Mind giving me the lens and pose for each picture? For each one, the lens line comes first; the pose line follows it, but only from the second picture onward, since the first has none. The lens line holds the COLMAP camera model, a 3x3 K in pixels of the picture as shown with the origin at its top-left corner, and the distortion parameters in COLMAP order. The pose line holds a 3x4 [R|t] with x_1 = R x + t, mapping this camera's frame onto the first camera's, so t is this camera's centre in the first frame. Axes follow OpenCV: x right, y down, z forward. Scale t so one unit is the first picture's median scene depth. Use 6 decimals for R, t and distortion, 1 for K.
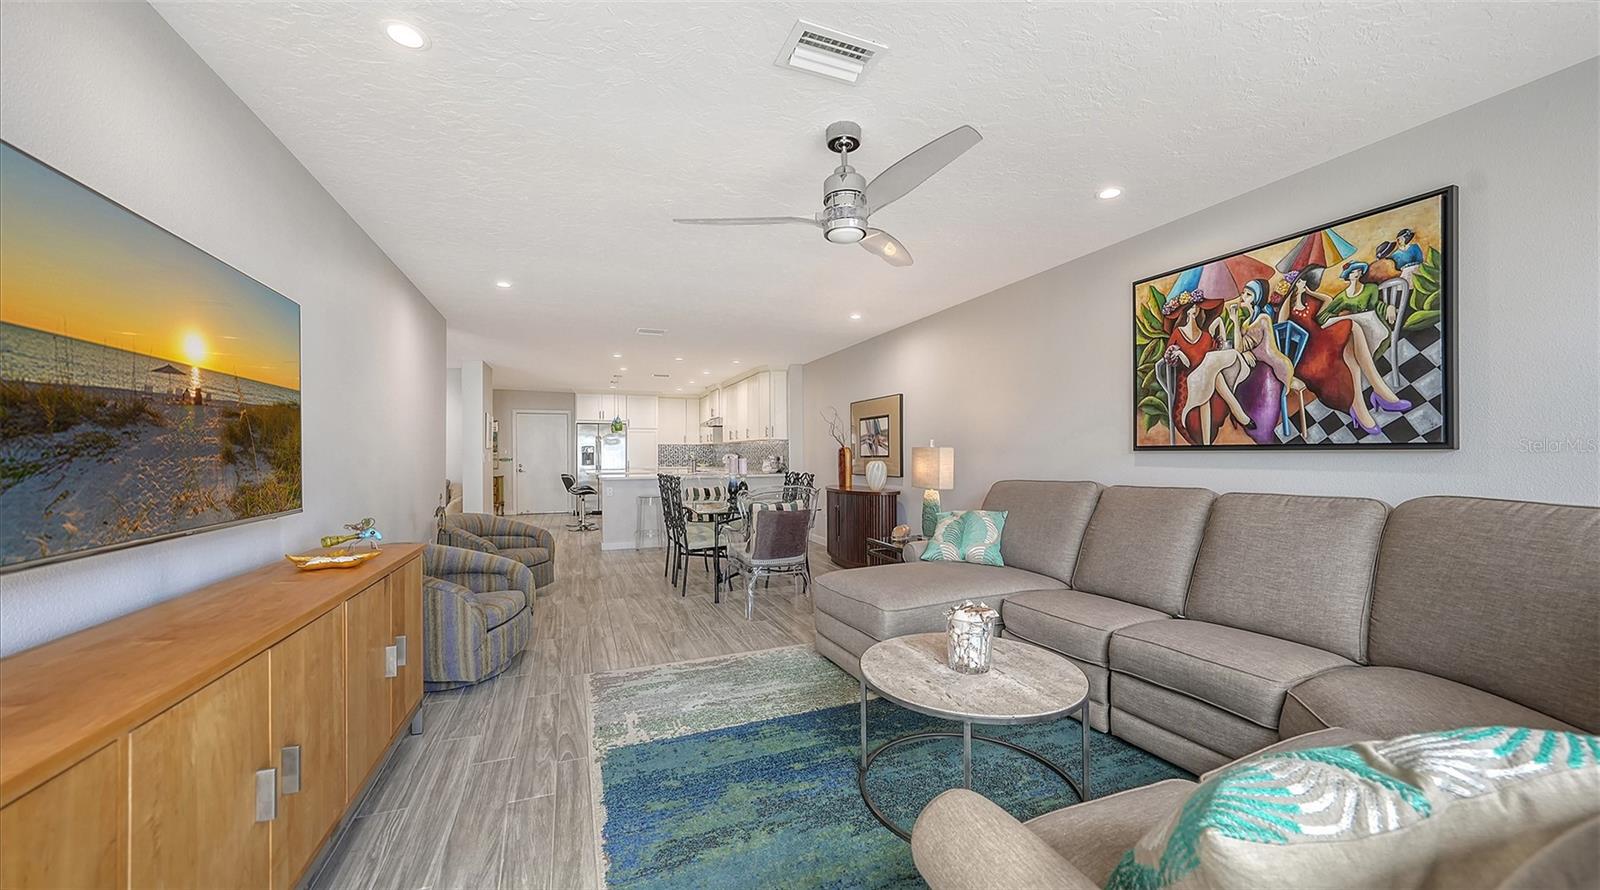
lens RADIAL K [[582.1, 0, 815.5], [0, 582.1, 456.9], [0, 0, 1]] dist [-0.018605, 0.003034]
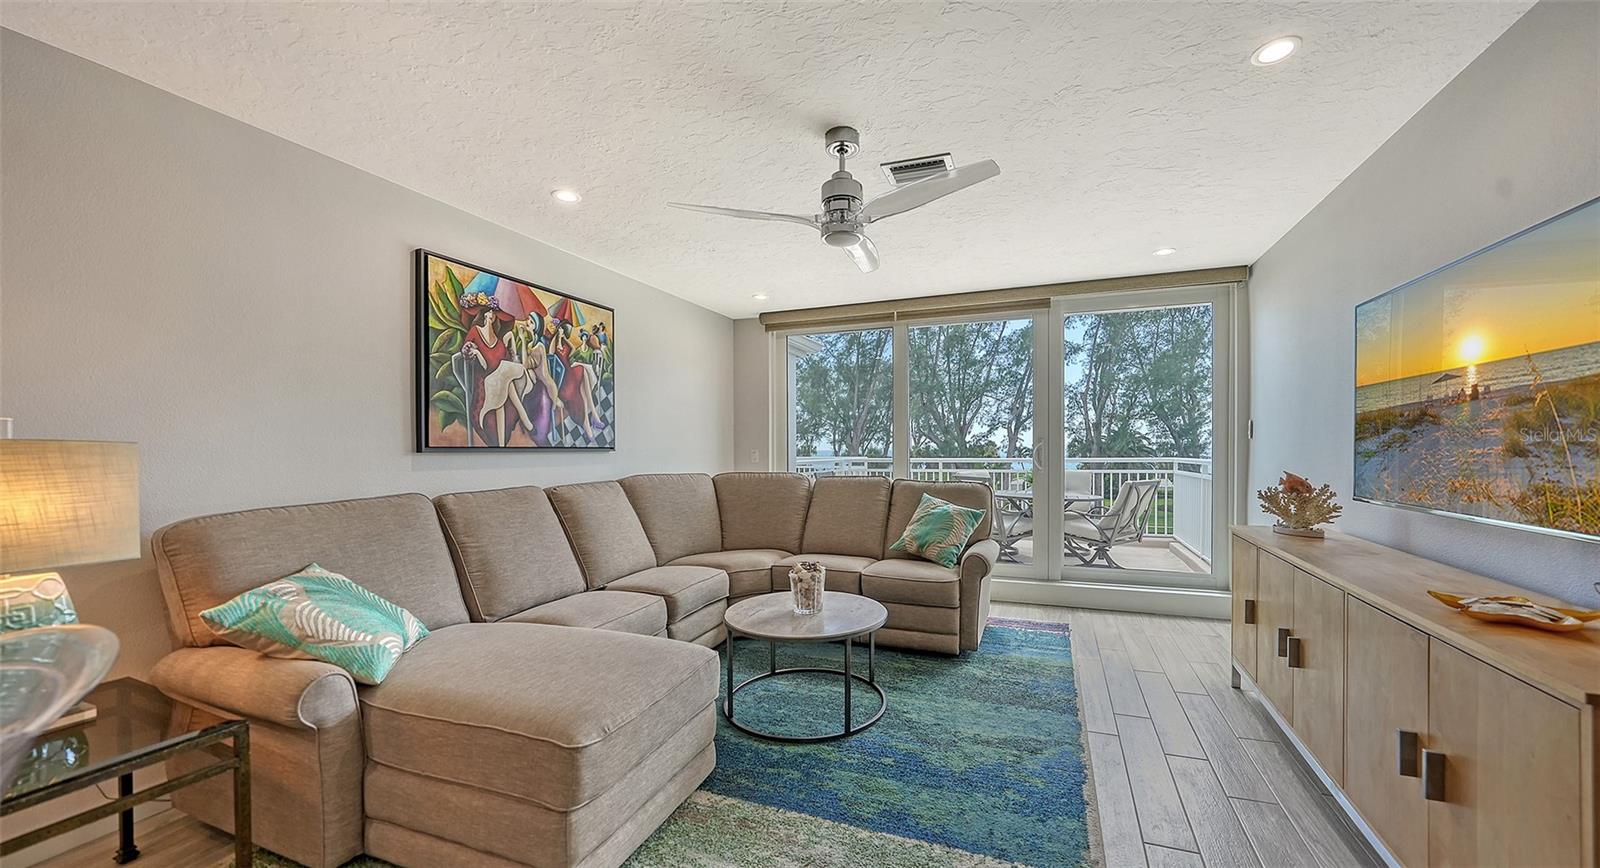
lens RADIAL K [[595.7, 0, 822.8], [0, 595.7, 453.0], [0, 0, 1]] dist [0.002541, -0.000172]
pose [[-0.707681, 0.004660, 0.706517, -0.580632], [0.014650, 0.999860, 0.008079, -0.011009], [-0.706380, 0.016068, -0.707650, 1.526065]]
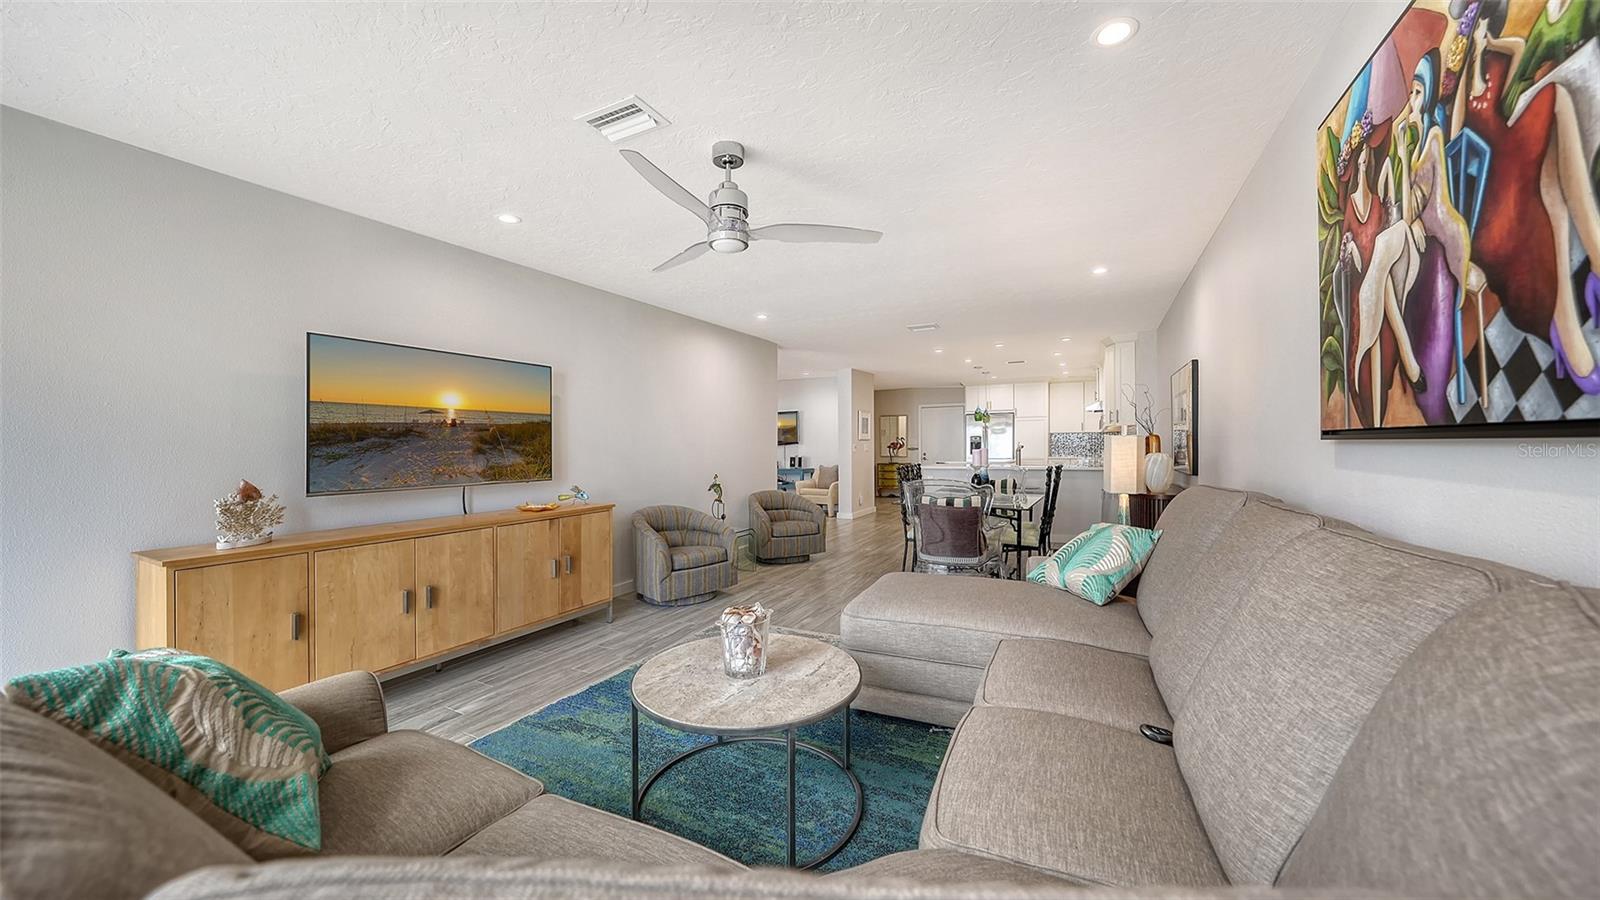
lens RADIAL K [[582.1, 0, 793.0], [0, 582.1, 445.4], [0, 0, 1]] dist [-0.018605, 0.003034]
pose [[0.629049, -0.003001, -0.777360, 0.830346], [0.003531, 0.999993, -0.001003, -0.007986], [0.777358, -0.002114, 0.629055, 0.357359]]
